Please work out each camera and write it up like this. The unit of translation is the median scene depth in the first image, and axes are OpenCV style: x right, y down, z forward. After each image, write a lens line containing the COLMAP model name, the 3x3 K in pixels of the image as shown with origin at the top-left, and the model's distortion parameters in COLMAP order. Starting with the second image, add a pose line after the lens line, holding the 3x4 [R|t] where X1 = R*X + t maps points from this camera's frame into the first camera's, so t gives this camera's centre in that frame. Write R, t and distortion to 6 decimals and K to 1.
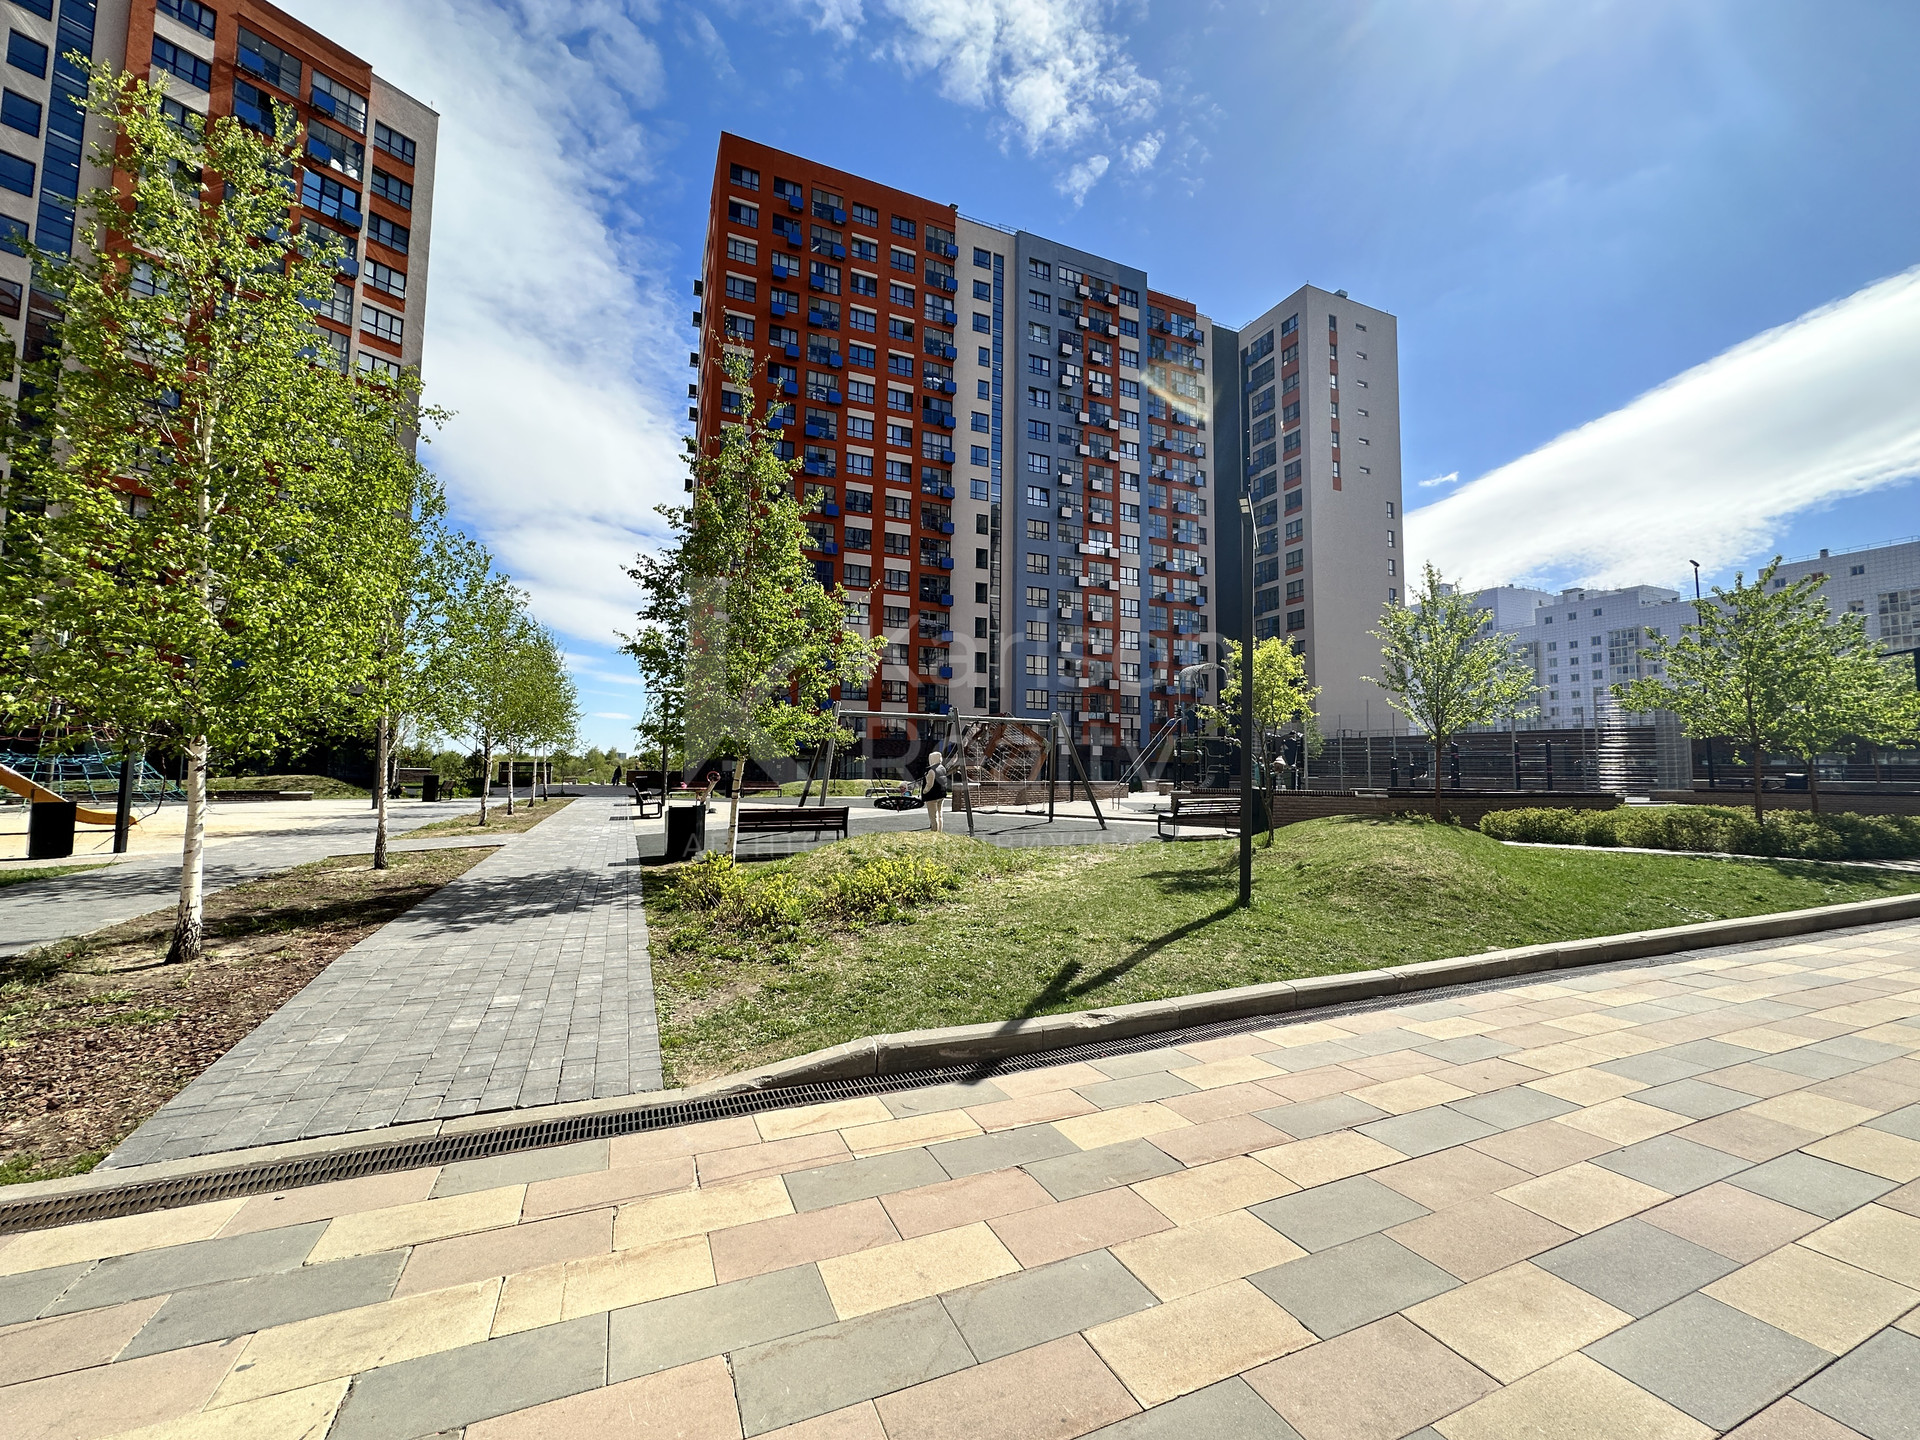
lens RADIAL K [[760.6, 0, 957.3], [0, 760.6, 719.8], [0, 0, 1]] dist [-0.002362, 0.000096]
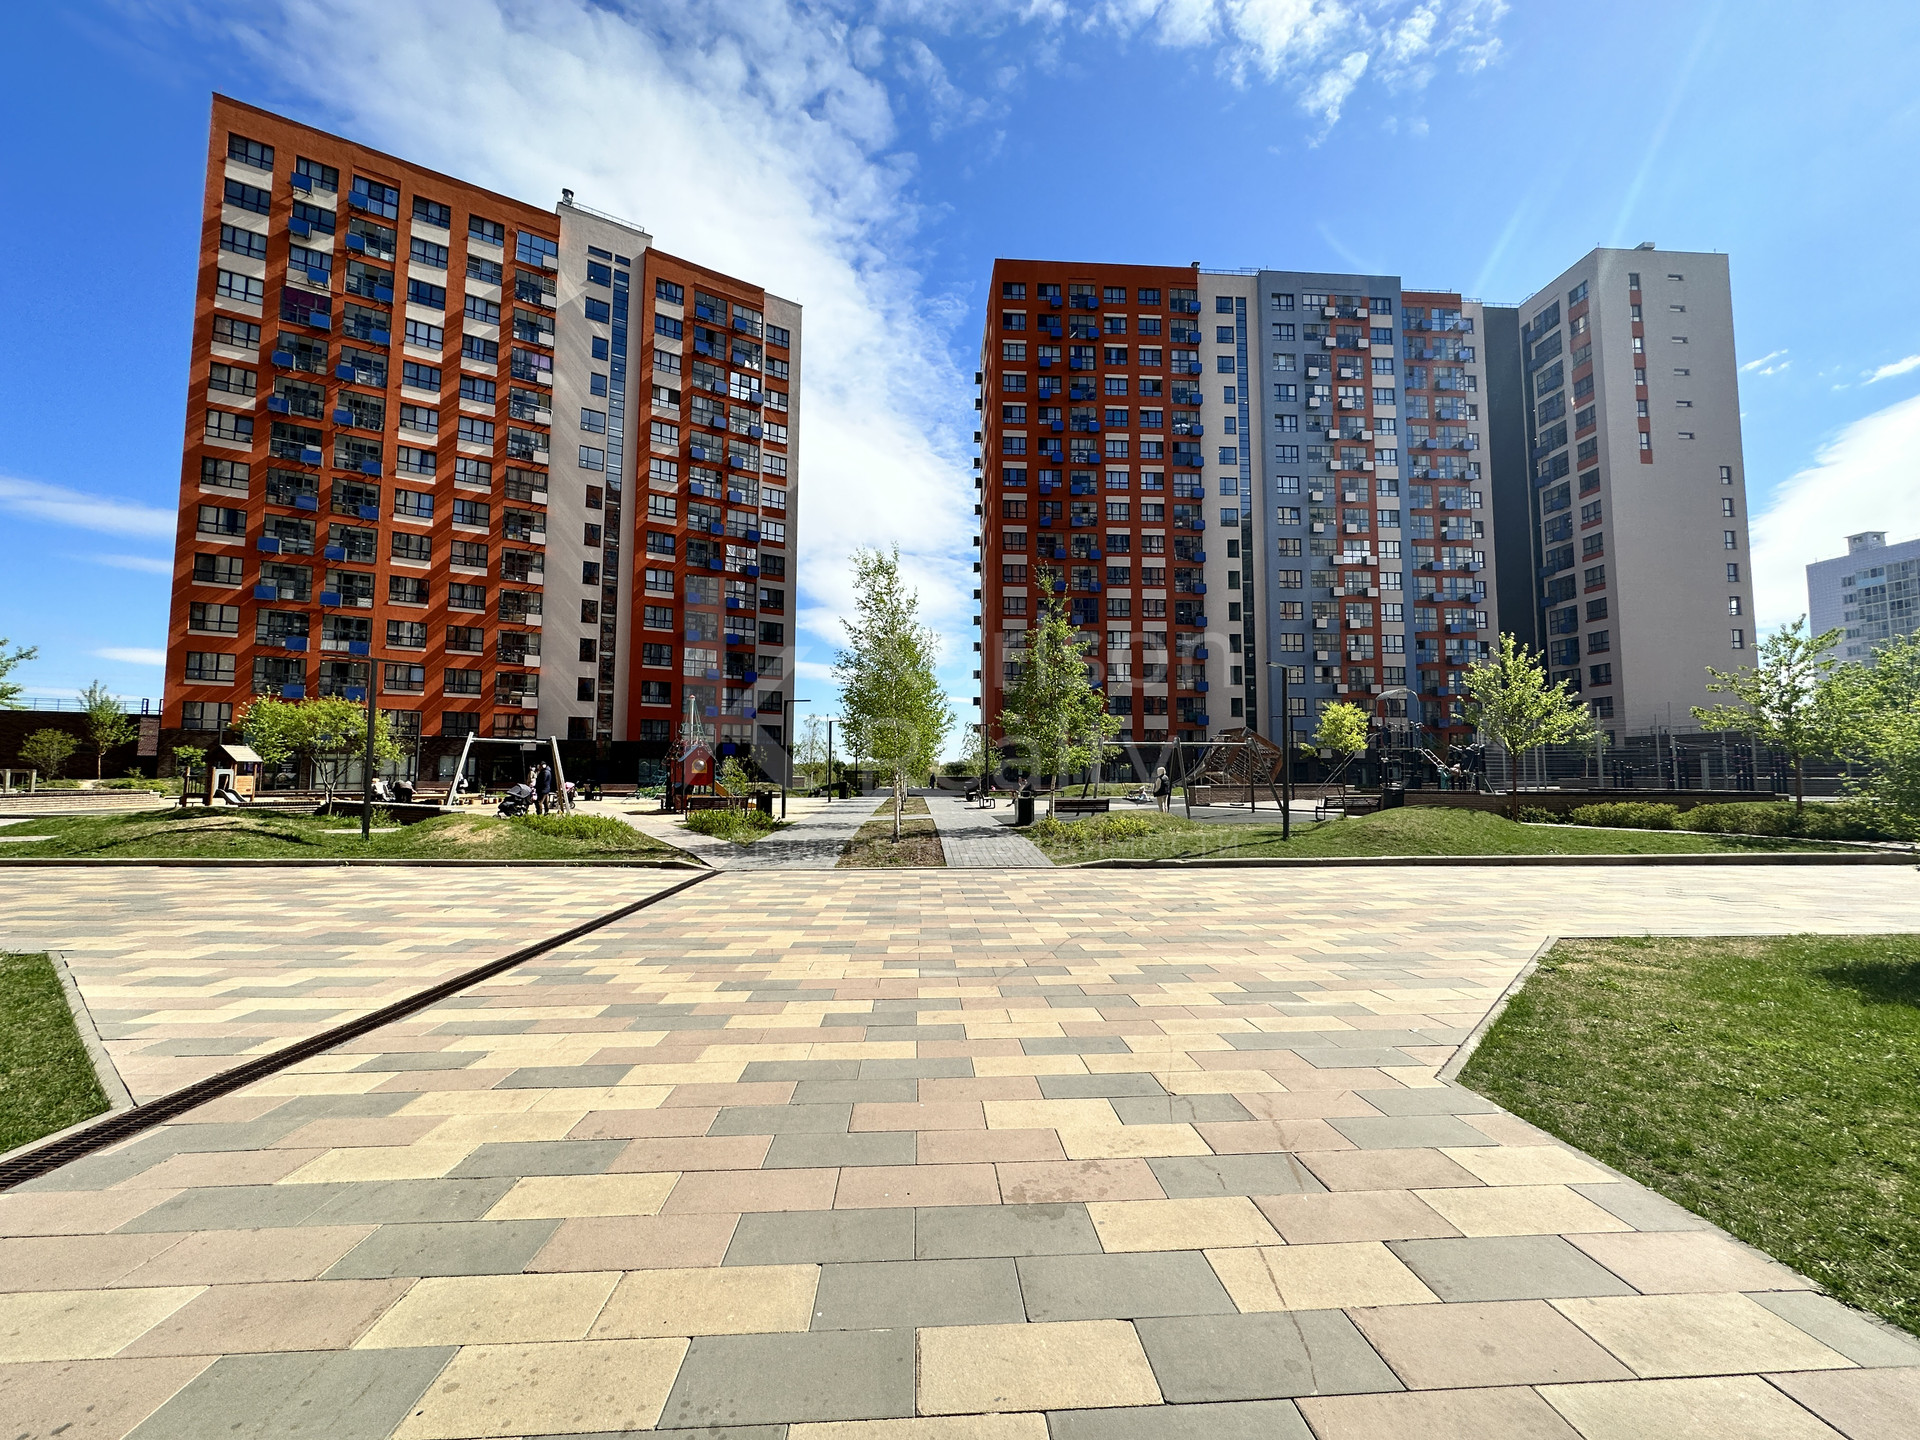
lens RADIAL K [[776.1, 0, 955.5], [0, 776.1, 714.4], [0, 0, 1]] dist [-0.001780, 0.000388]
pose [[0.938470, -0.035327, -0.343549, 0.031502], [0.032314, 0.999373, -0.014491, -0.015083], [0.343845, 0.002497, 0.939023, -0.176103]]
